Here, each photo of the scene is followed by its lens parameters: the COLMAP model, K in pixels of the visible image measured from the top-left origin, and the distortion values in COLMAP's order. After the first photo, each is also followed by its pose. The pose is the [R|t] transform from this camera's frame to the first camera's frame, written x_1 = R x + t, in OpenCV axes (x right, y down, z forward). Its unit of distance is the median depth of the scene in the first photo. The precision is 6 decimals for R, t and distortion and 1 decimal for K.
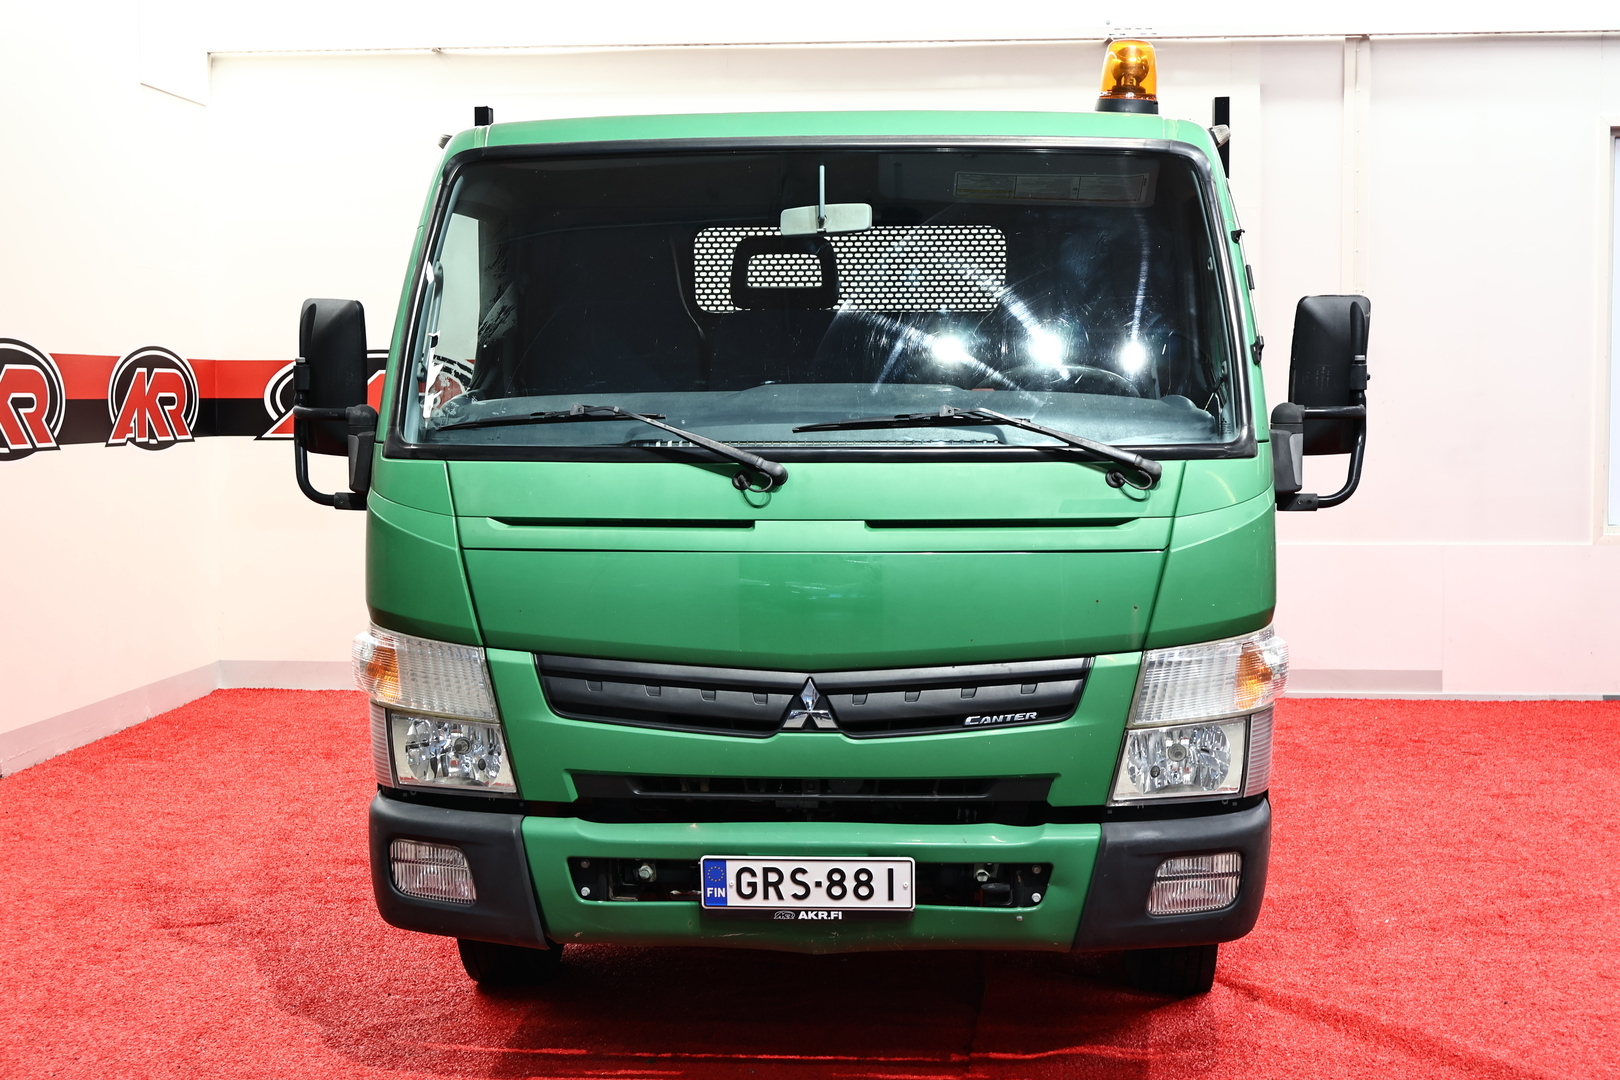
lens RADIAL K [[2273.3, 0, 817.0], [0, 2273.3, 539.0], [0, 0, 1]] dist [0.063787, 0.000000]
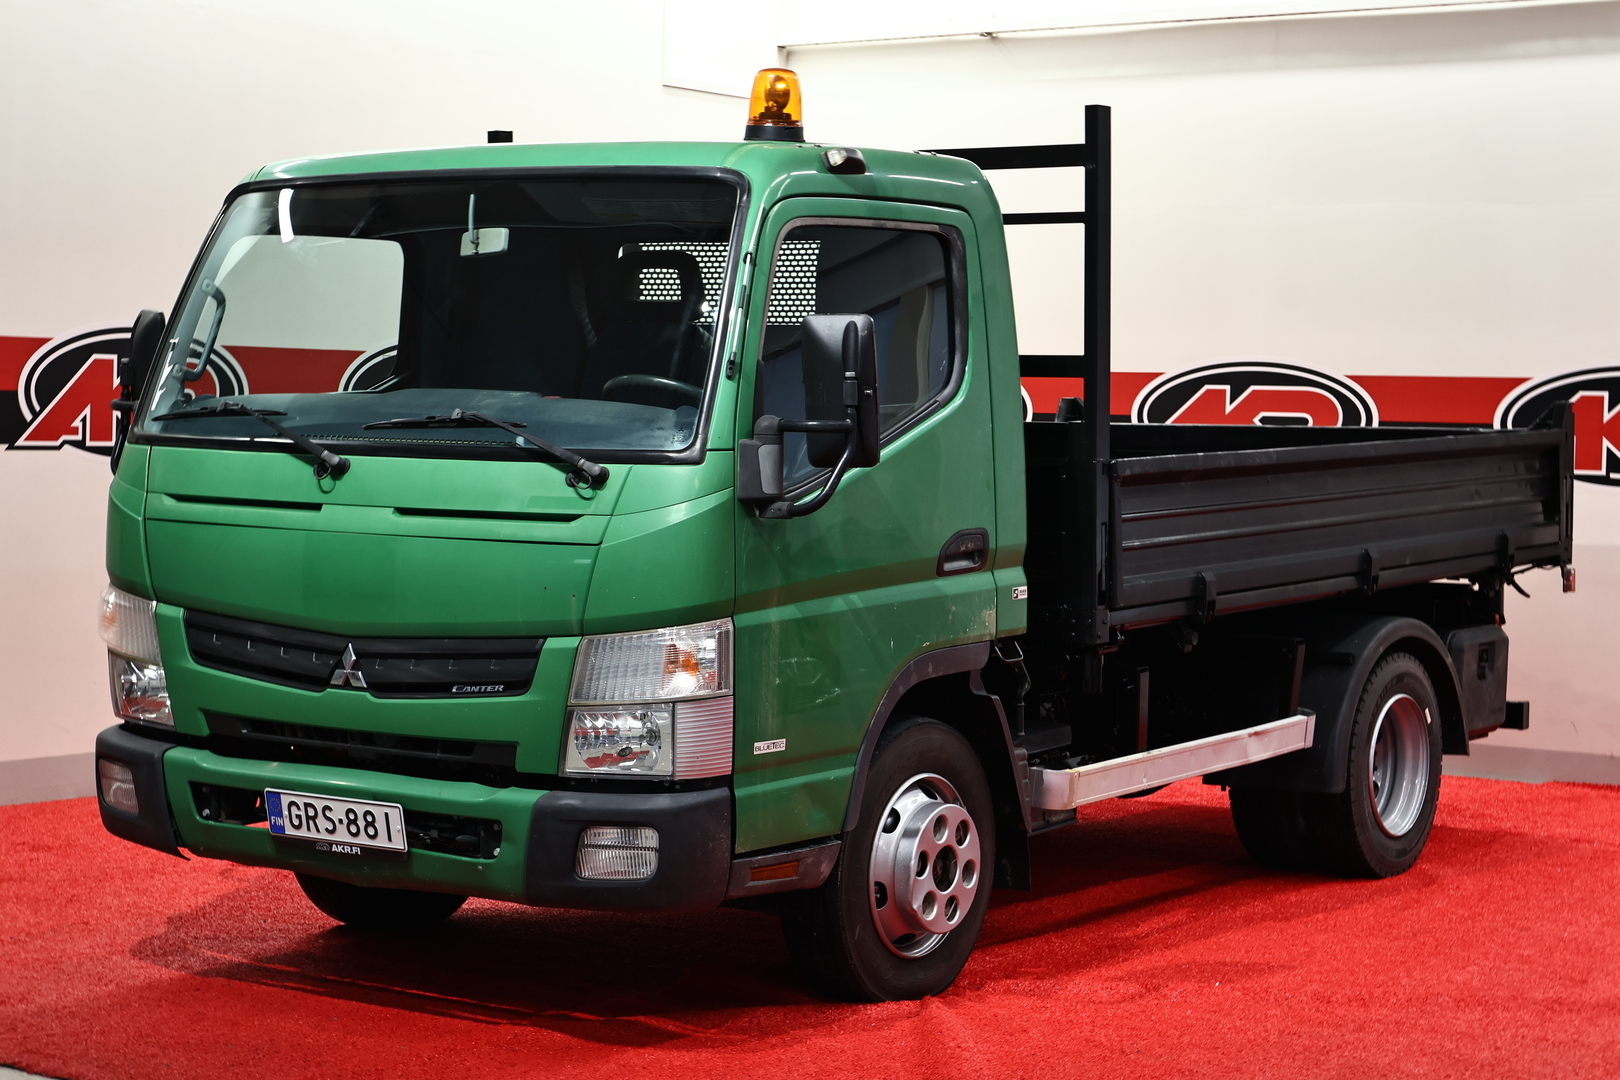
lens RADIAL K [[3071.2, 0, 806.9], [0, 3071.2, 542.6], [0, 0, 1]] dist [0.006126, 0.000000]
pose [[0.857556, 0.045308, -0.512392, 0.987333], [-0.057564, 0.998309, -0.008067, 0.009817], [0.511160, 0.036413, 0.858714, -0.217323]]
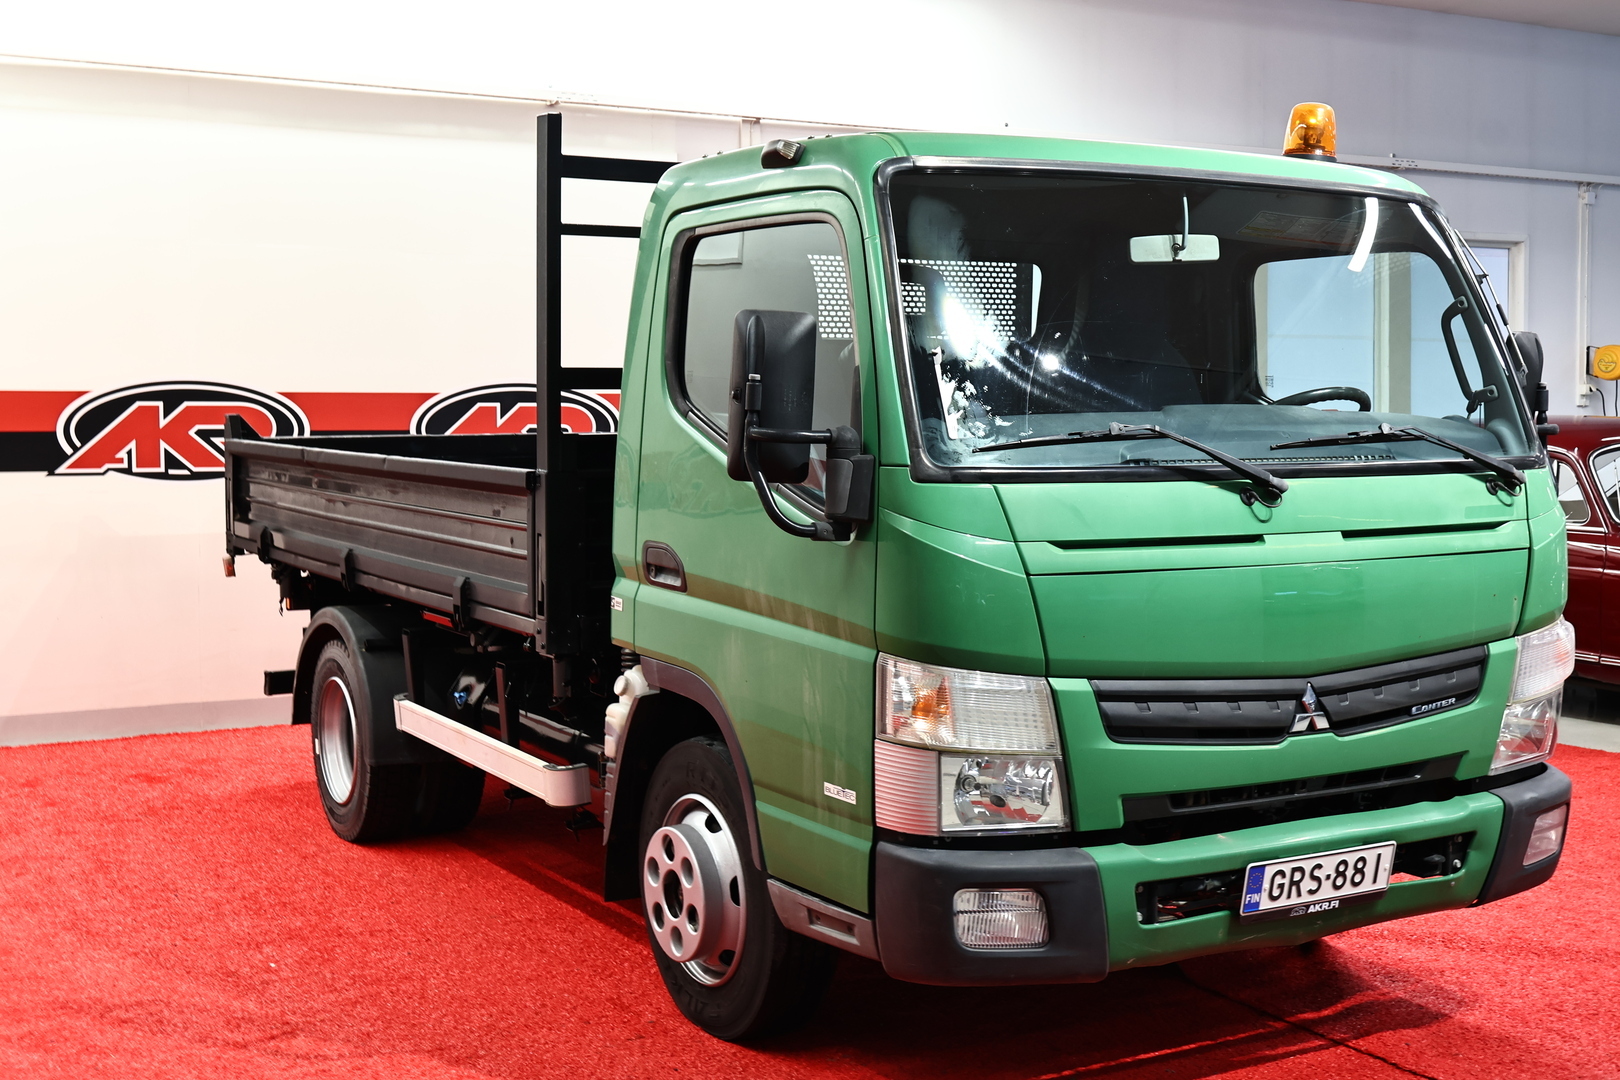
lens RADIAL K [[1959.4, 0, 806.8], [0, 1959.4, 536.3], [0, 0, 1]] dist [0.012879, 0.000000]
pose [[0.830135, -0.034662, 0.556484, -0.696757], [0.041525, 0.999137, 0.000289, -0.016338], [-0.556014, 0.022868, 0.830858, 0.373732]]
